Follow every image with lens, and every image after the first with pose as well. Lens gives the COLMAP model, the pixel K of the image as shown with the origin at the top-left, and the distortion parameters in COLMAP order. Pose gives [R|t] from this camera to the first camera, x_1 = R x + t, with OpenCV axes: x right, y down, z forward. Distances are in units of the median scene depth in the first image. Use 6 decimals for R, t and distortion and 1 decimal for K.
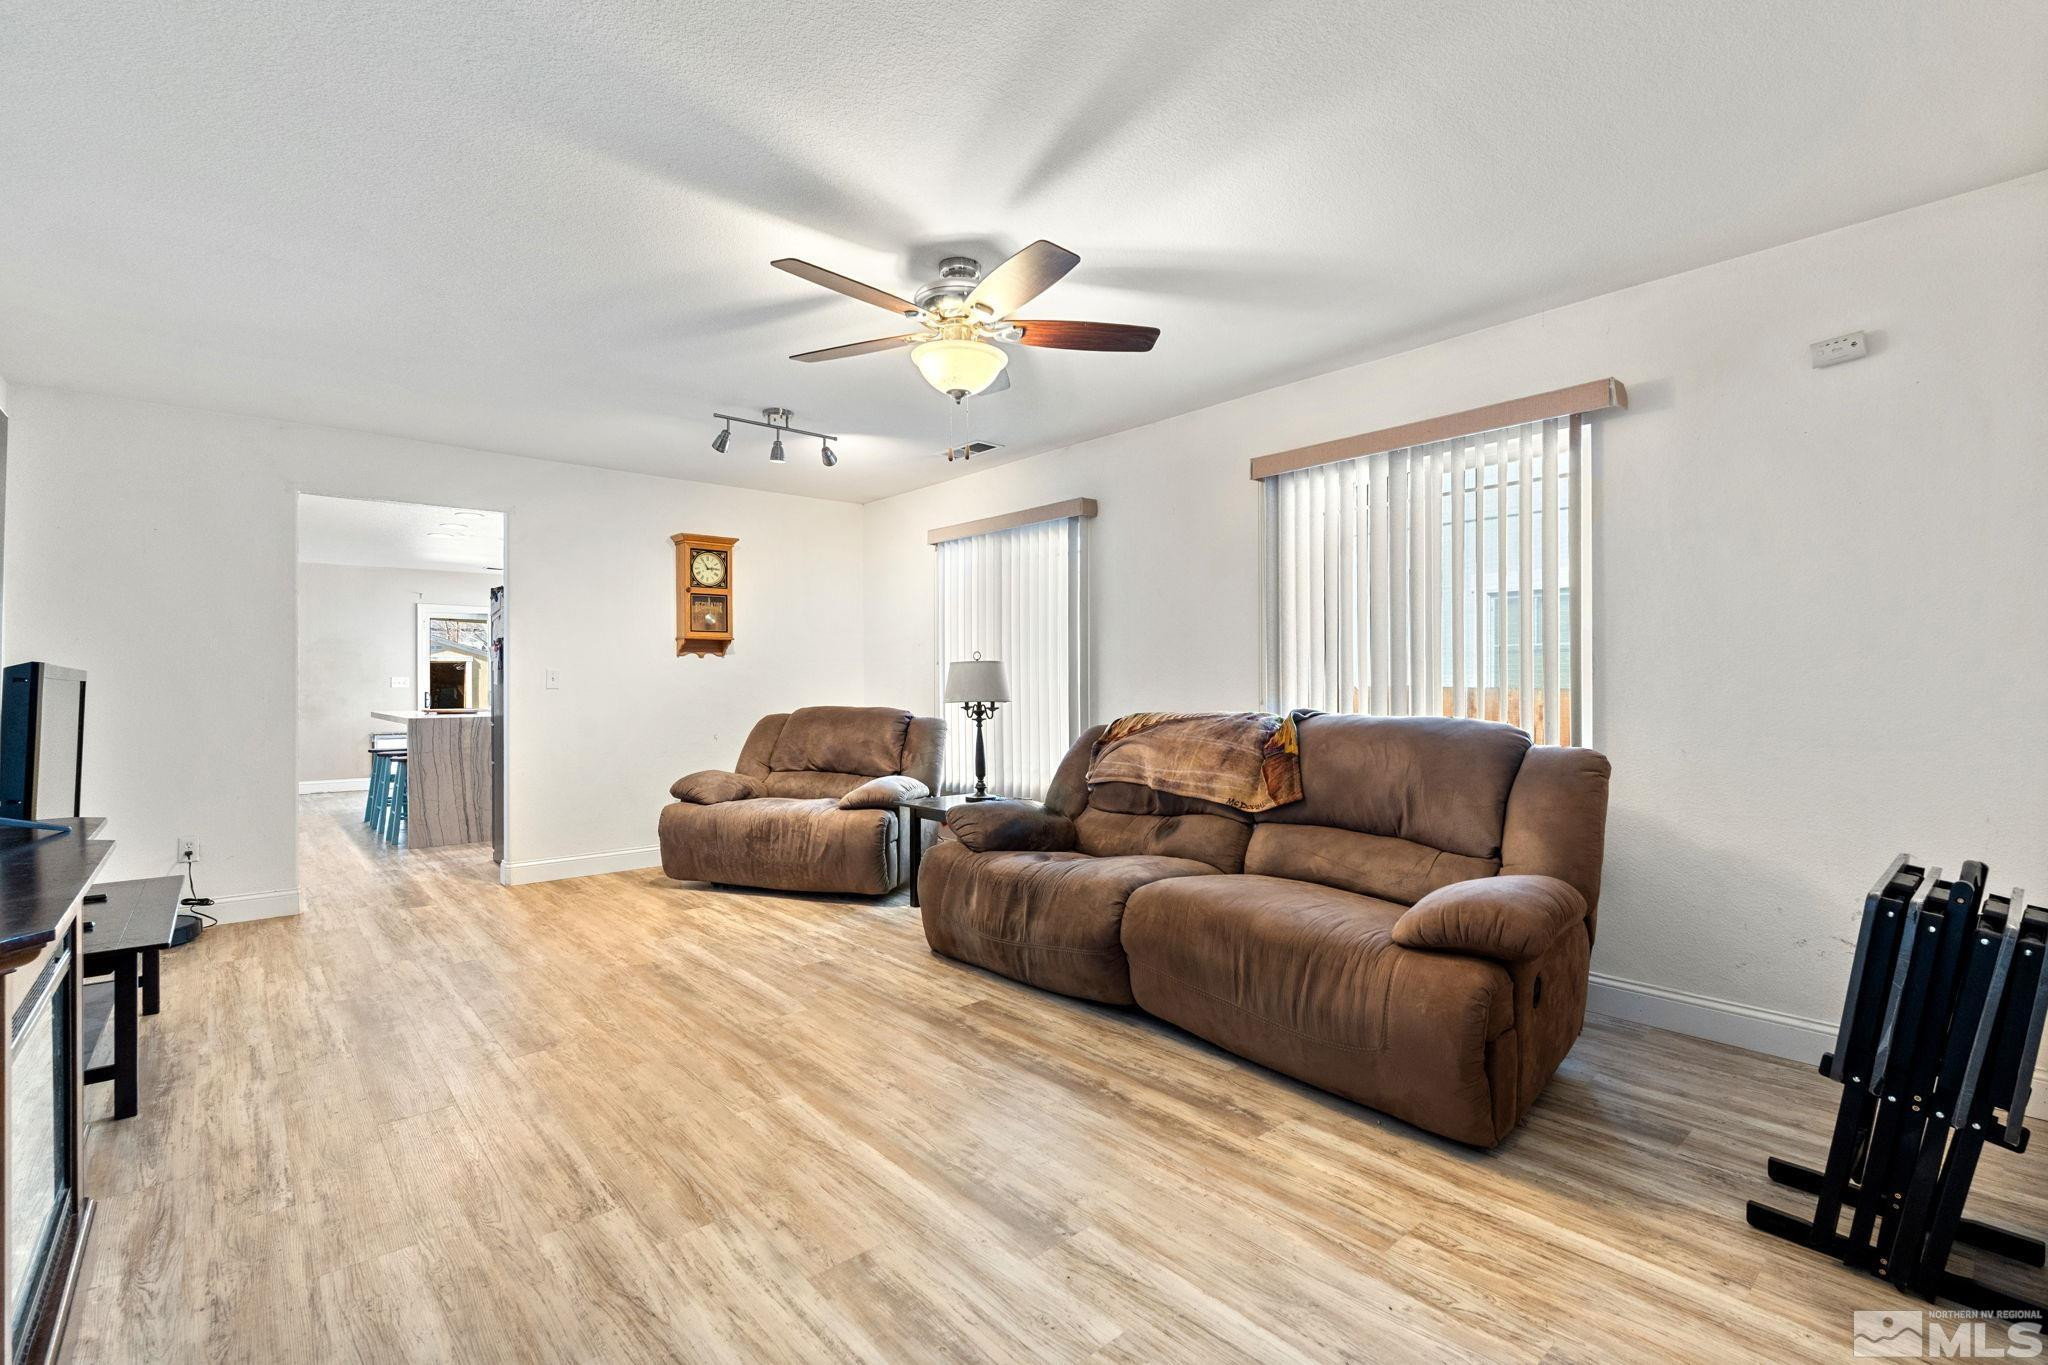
lens RADIAL K [[941.1, 0, 1035.4], [0, 941.1, 677.3], [0, 0, 1]] dist [-0.005197, -0.000504]
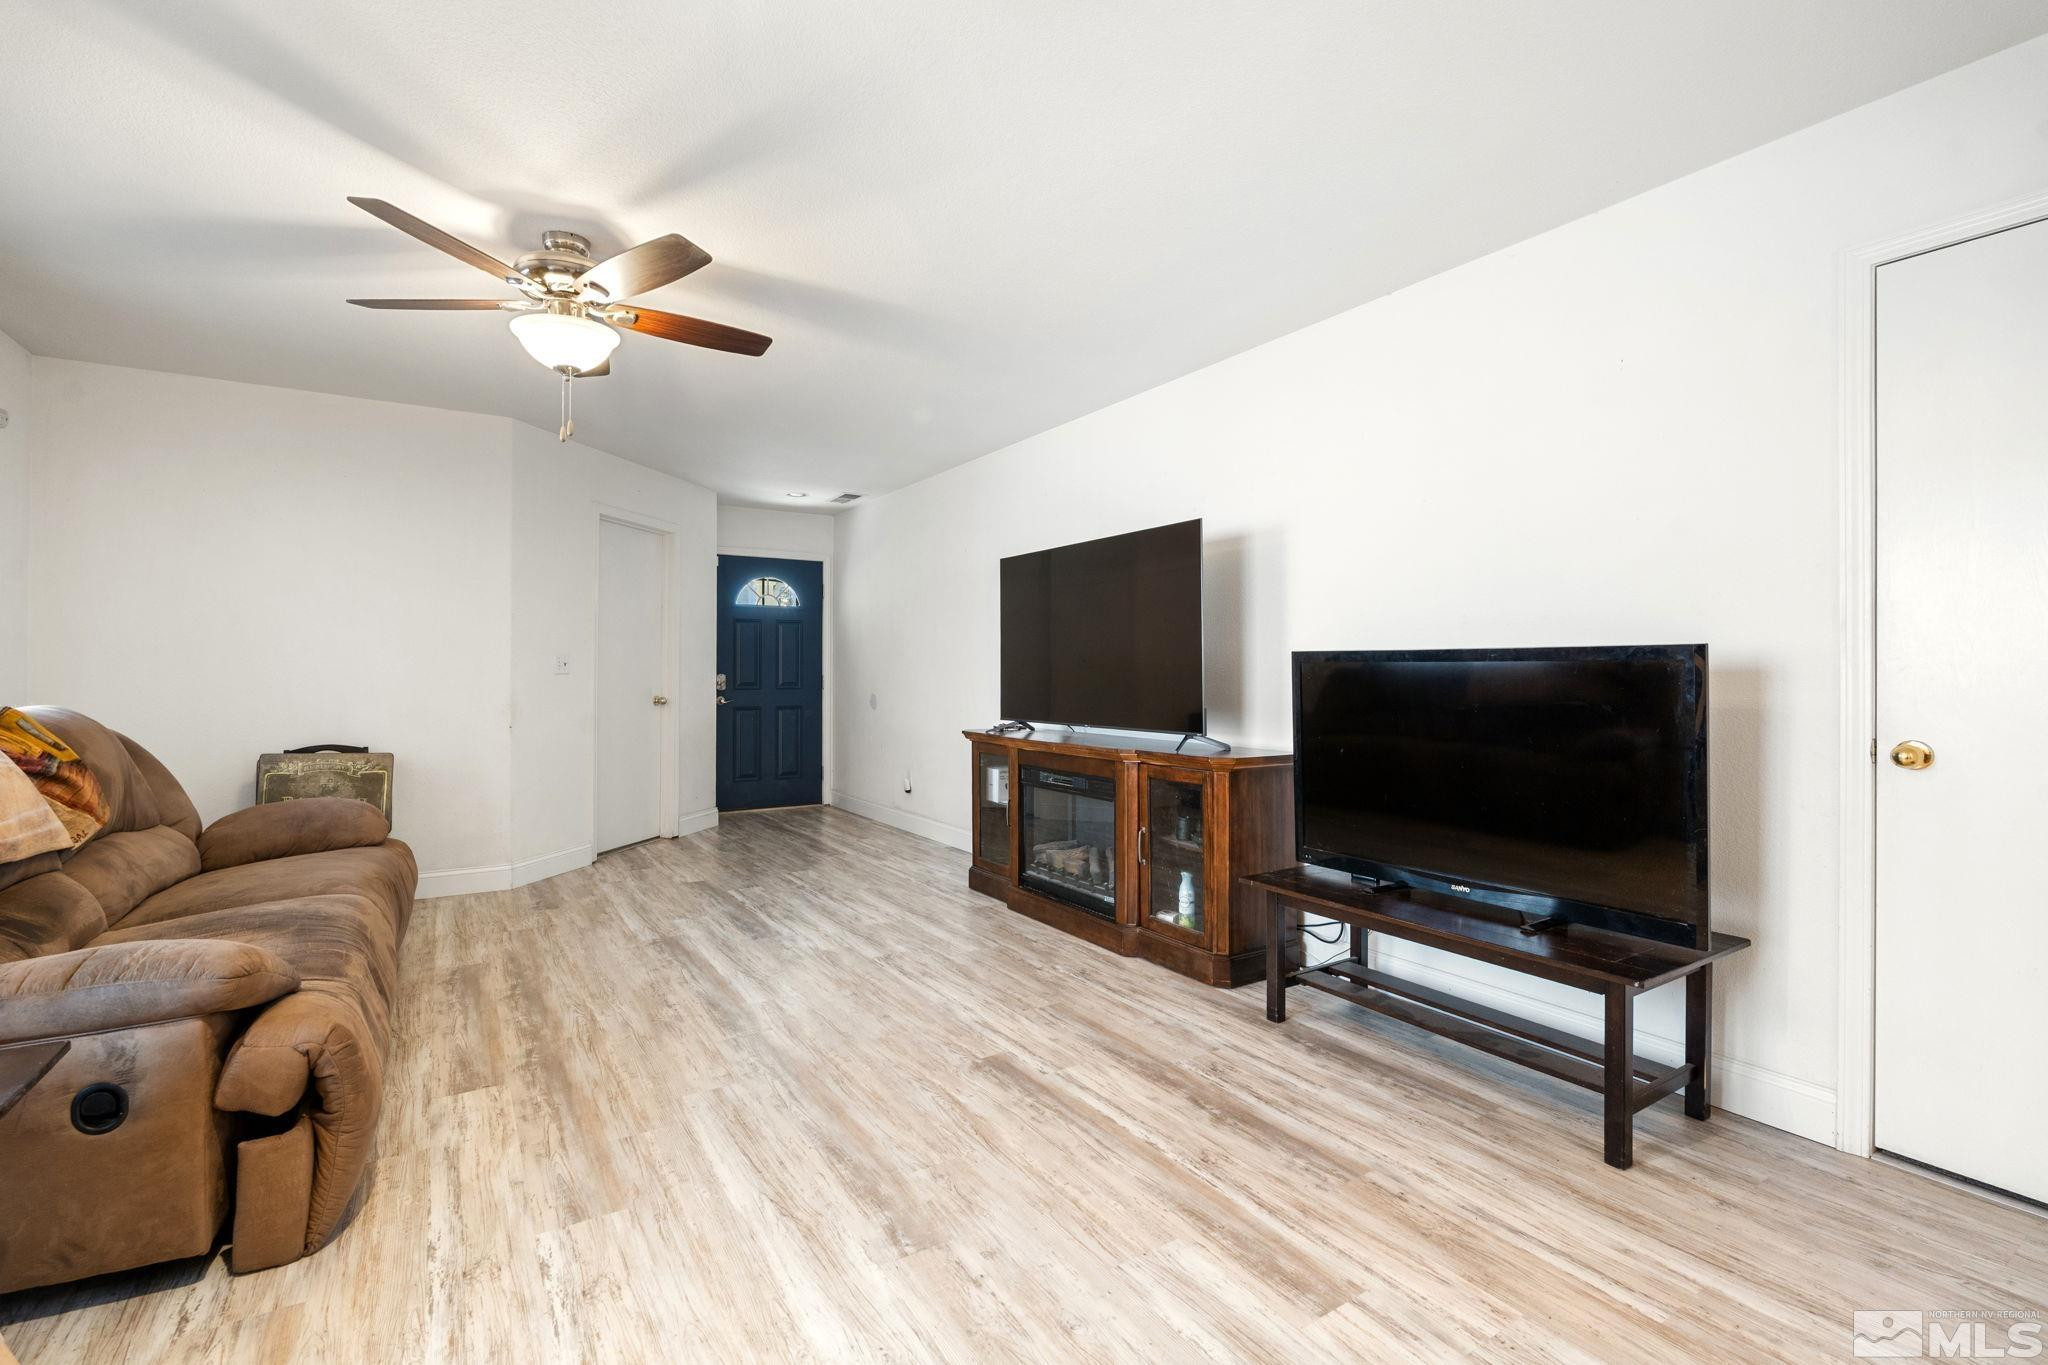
lens RADIAL K [[894.6, 0, 1025.6], [0, 894.6, 668.0], [0, 0, 1]] dist [-0.003722, 0.001132]
pose [[-0.989640, 0.003063, 0.143538, -0.674762], [0.001208, 0.999915, -0.013010, 0.018588], [-0.143565, -0.012702, -0.989559, 1.824188]]
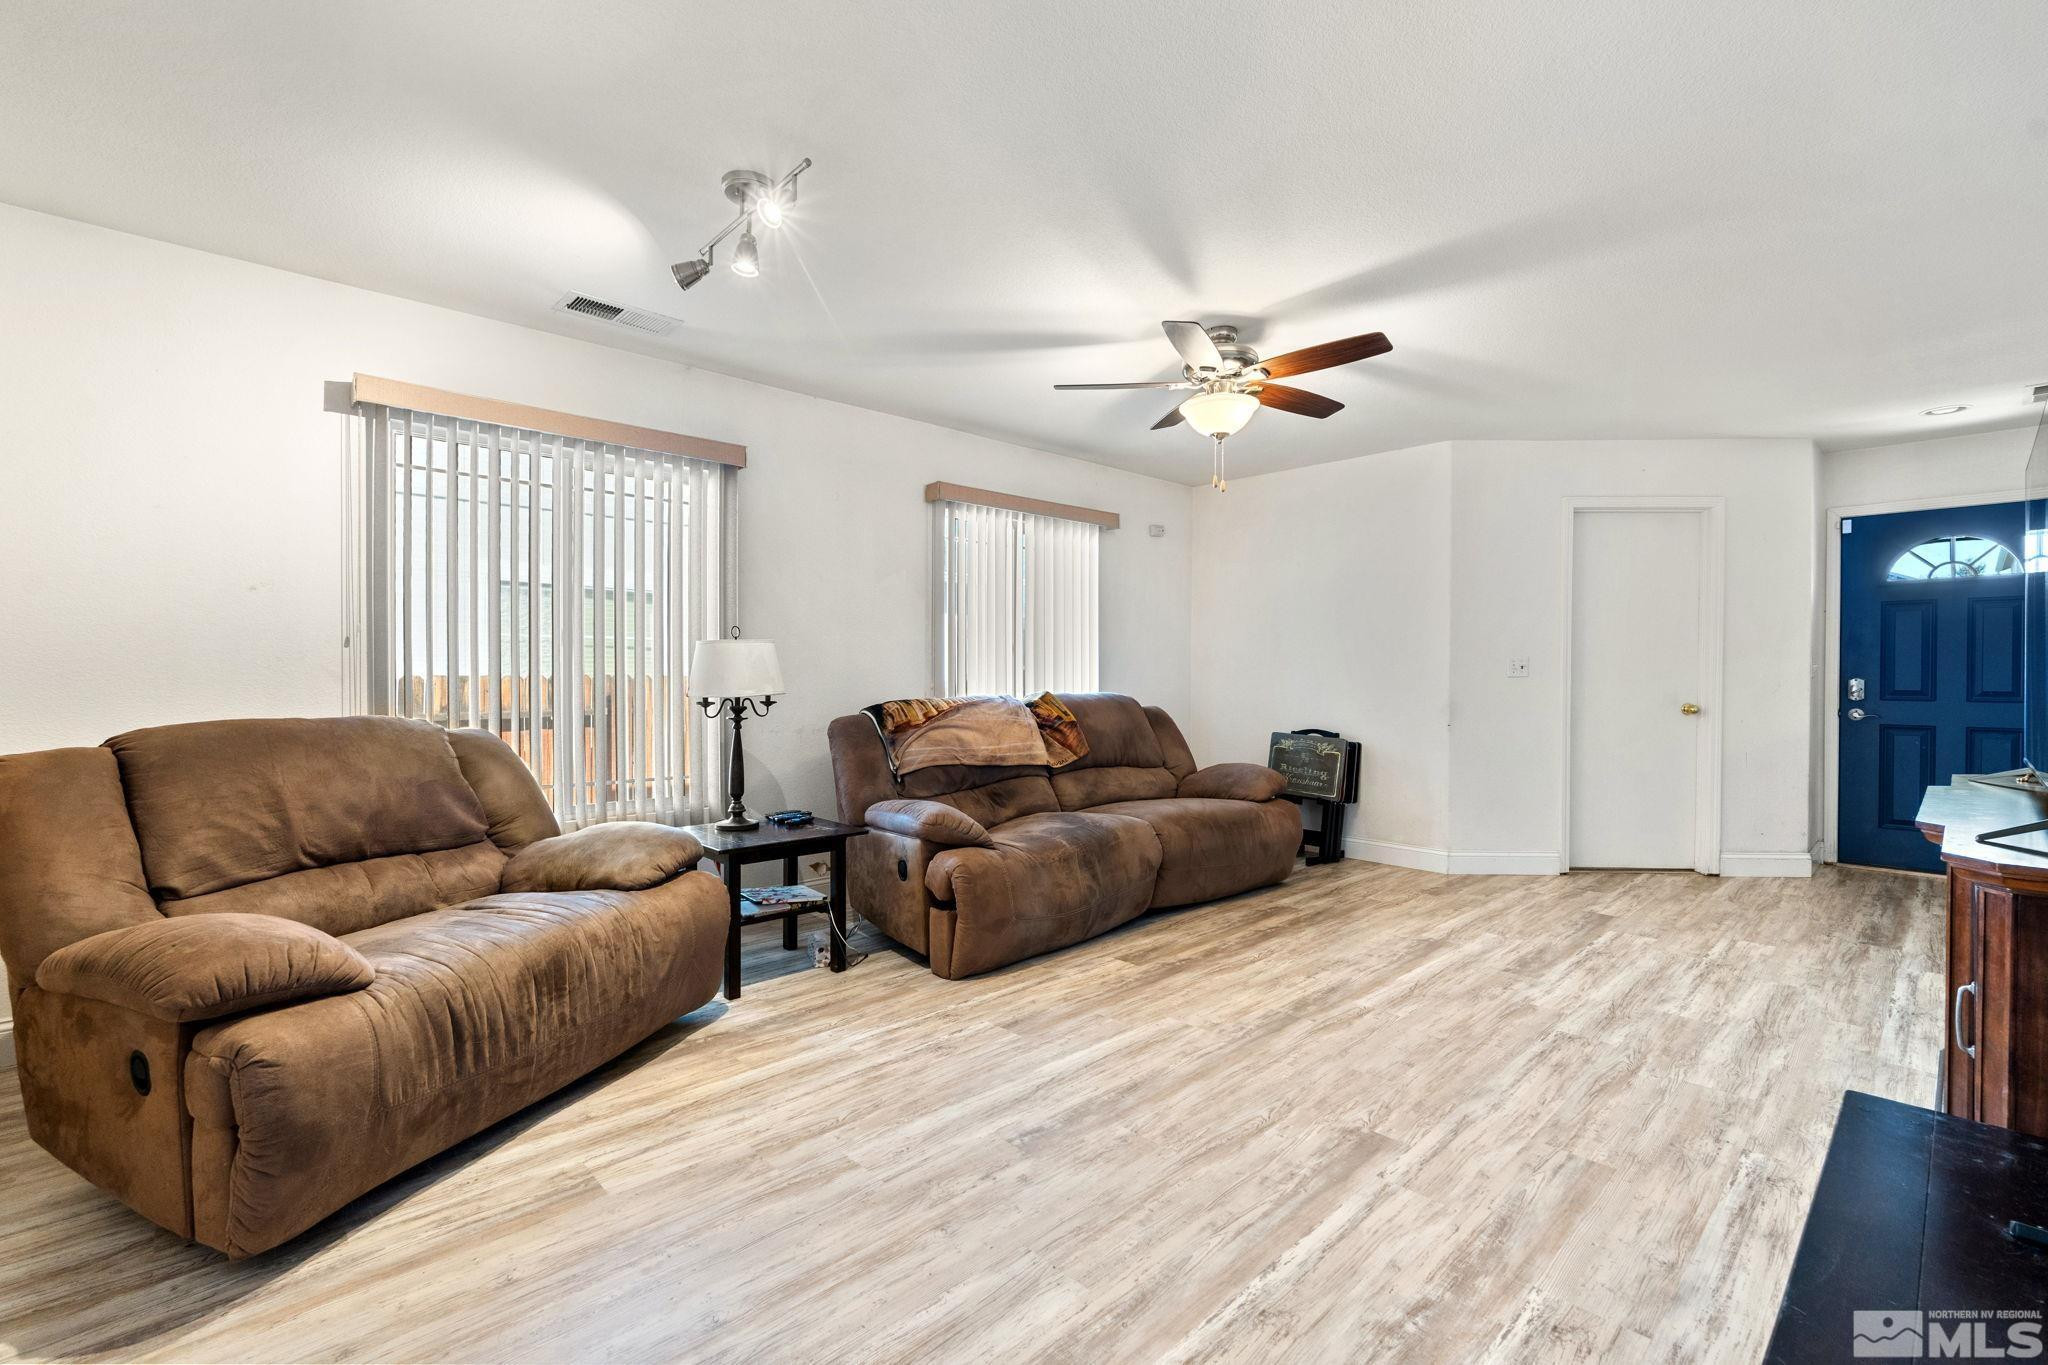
lens RADIAL K [[894.6, 0, 1022.2], [0, 894.6, 678.7], [0, 0, 1]] dist [-0.003722, 0.001132]
pose [[-0.043539, -0.002159, 0.999049, -1.224056], [-0.010359, 0.999945, 0.001710, 0.016587], [-0.998998, -0.010274, -0.043559, 1.291735]]
